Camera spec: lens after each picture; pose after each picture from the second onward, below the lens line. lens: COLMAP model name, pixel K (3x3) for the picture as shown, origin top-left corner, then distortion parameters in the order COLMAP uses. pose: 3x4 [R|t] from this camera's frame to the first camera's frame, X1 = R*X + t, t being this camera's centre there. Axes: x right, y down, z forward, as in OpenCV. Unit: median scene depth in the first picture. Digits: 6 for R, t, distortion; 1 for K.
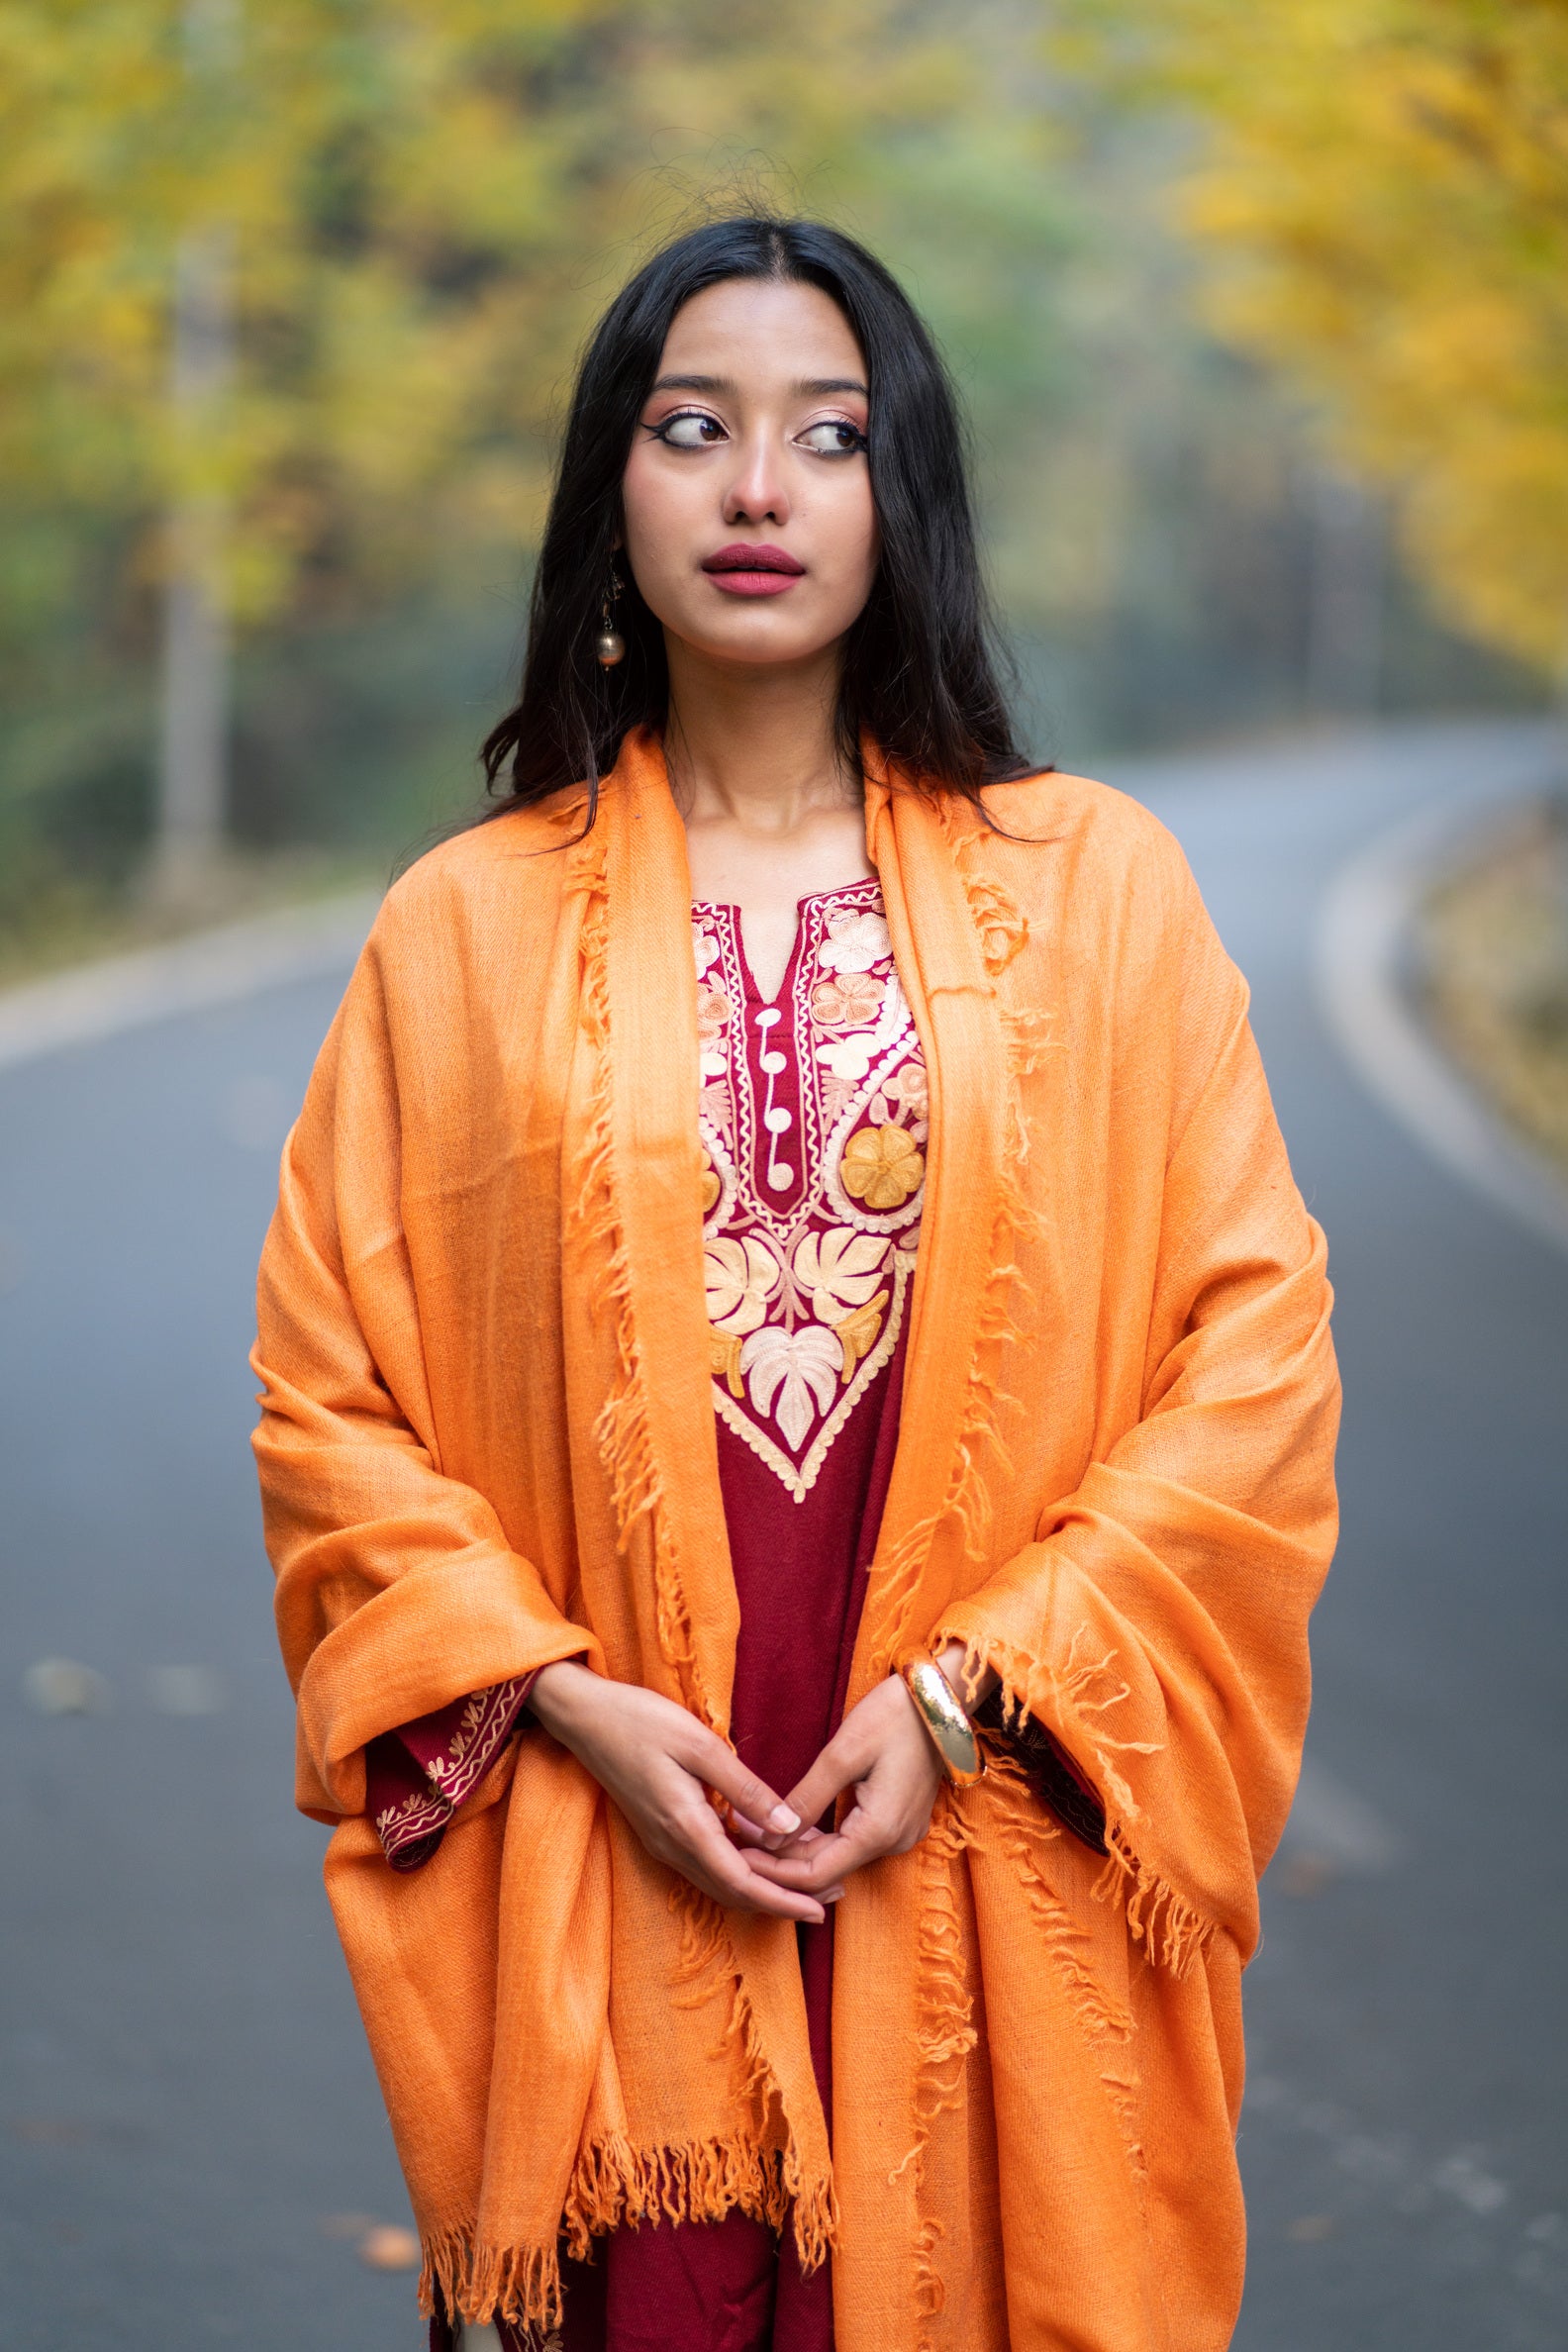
lens RADIAL K [[2011.3, 0, 784.0], [0, 2011.3, 1176.0], [0, 0, 1]] dist [-0.001095, -0.002418]
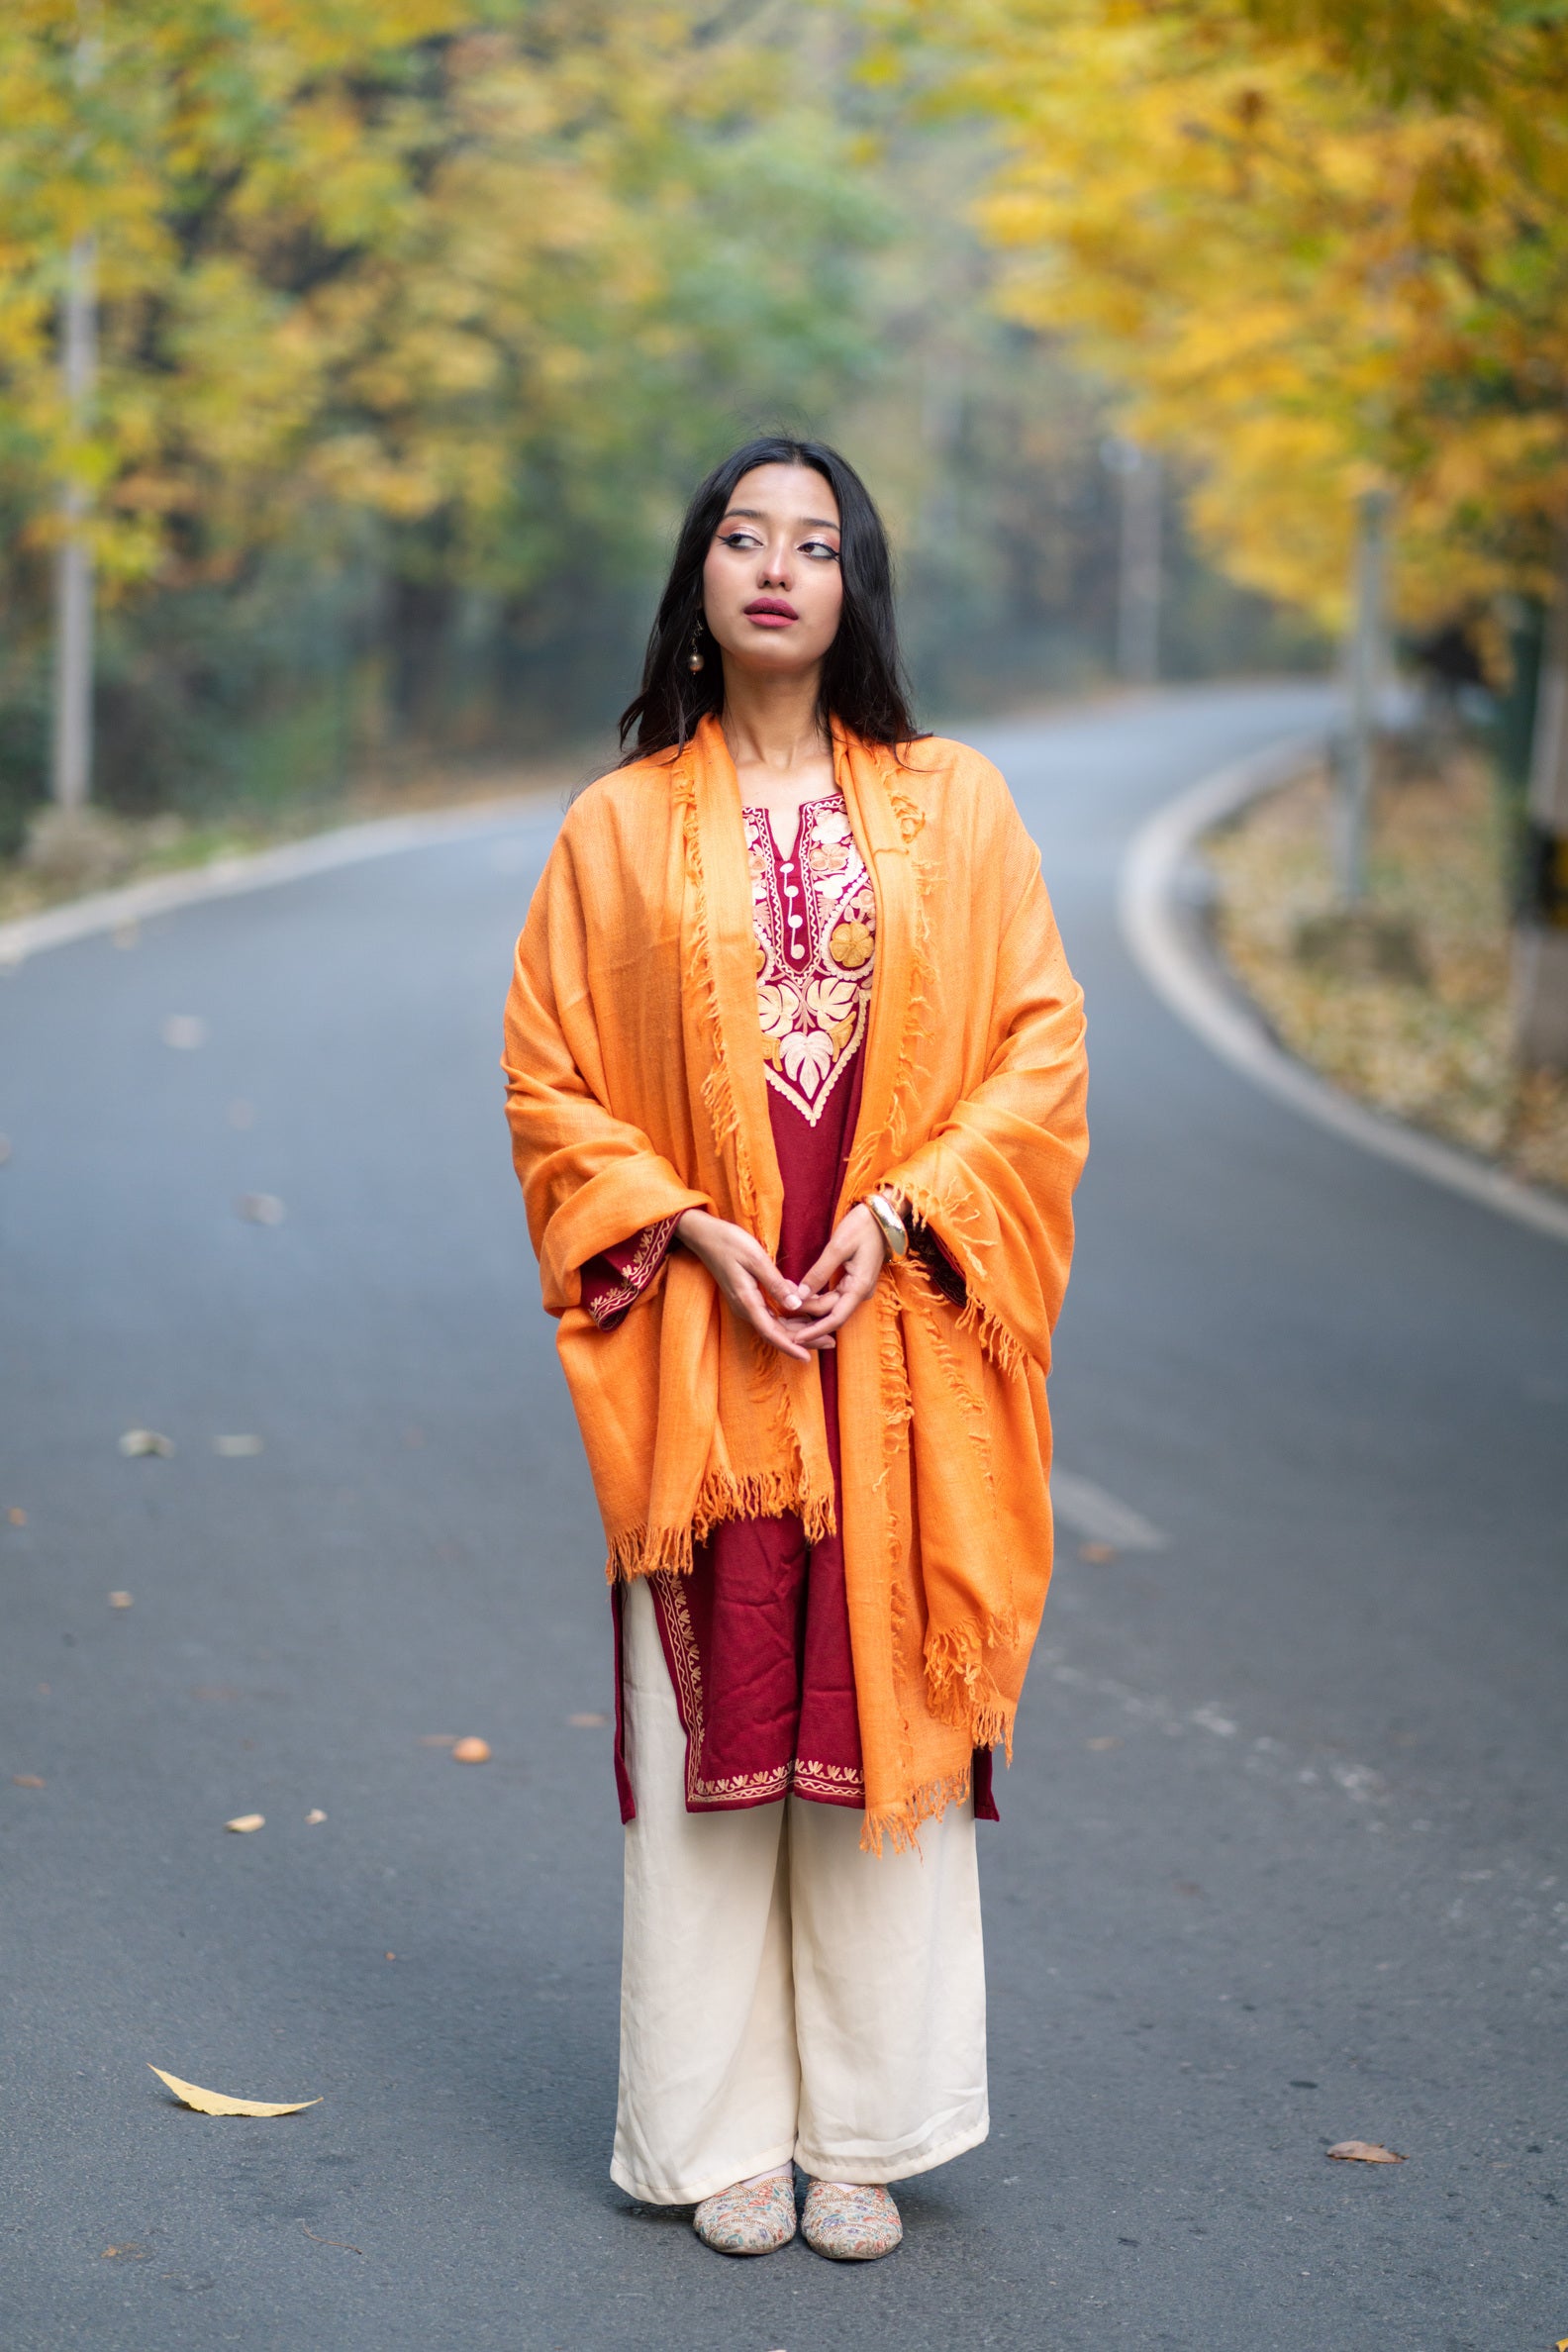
lens RADIAL K [[2011.3, 0, 784.0], [0, 2011.3, 1176.0], [0, 0, 1]] dist [-0.001095, -0.002418]
pose [[0.995808, -0.032801, 0.085389, -0.180293], [0.031230, 0.999318, 0.019679, 0.170781], [-0.085976, -0.016930, 0.996153, -0.868700]]
